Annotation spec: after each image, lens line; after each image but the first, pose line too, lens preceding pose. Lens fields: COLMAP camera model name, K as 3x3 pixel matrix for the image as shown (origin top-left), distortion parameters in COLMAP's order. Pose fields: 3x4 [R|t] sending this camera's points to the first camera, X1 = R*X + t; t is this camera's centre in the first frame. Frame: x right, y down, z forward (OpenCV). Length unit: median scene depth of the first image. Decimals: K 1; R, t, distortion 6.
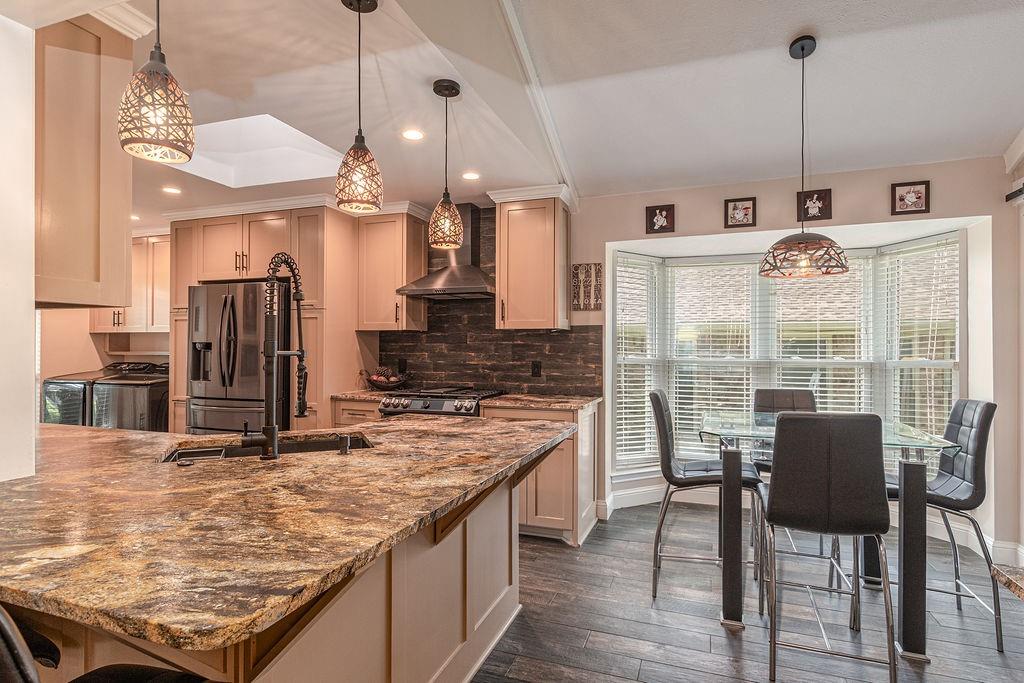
lens RADIAL K [[537.3, 0, 512.0], [0, 537.3, 341.5], [0, 0, 1]] dist [-0.001508, -0.000679]
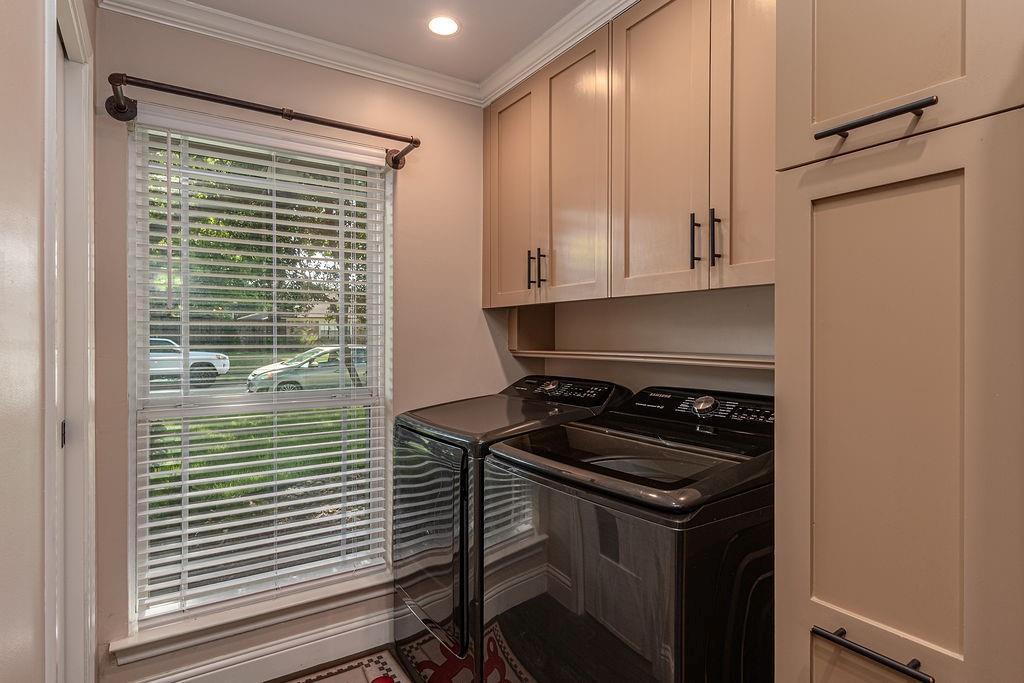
lens RADIAL K [[537.3, 0, 512.0], [0, 537.3, 341.5], [0, 0, 1]] dist [-0.001508, -0.000679]
pose [[0.800549, 0.003559, -0.599257, -0.510966], [0.002821, 0.999949, 0.009708, 0.007644], [0.599261, -0.009462, 0.800498, 0.670254]]
